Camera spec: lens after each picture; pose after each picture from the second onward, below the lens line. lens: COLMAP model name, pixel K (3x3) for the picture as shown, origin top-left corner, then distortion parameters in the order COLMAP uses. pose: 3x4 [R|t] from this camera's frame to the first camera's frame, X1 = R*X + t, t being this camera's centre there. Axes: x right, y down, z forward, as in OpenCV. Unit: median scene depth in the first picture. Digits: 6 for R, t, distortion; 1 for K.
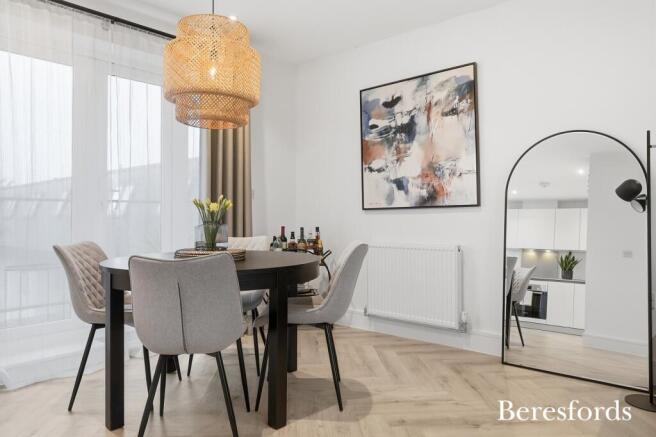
lens RADIAL K [[288.0, 0, 328.0], [0, 288.0, 218.5], [0, 0, 1]] dist [0.000376, -0.000005]
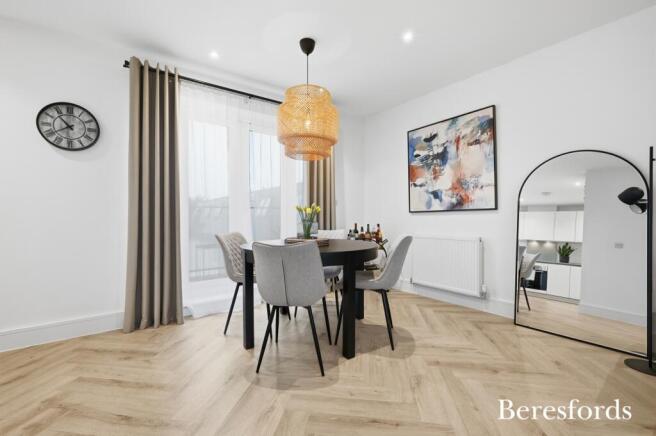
lens RADIAL K [[271.1, 0, 317.6], [0, 271.1, 219.4], [0, 0, 1]] dist [0.000920, 0.000102]
pose [[0.986093, 0.002058, -0.166183, -0.108658], [-0.001470, 0.999992, 0.003660, 0.000968], [0.166190, -0.003365, 0.986088, -0.436887]]
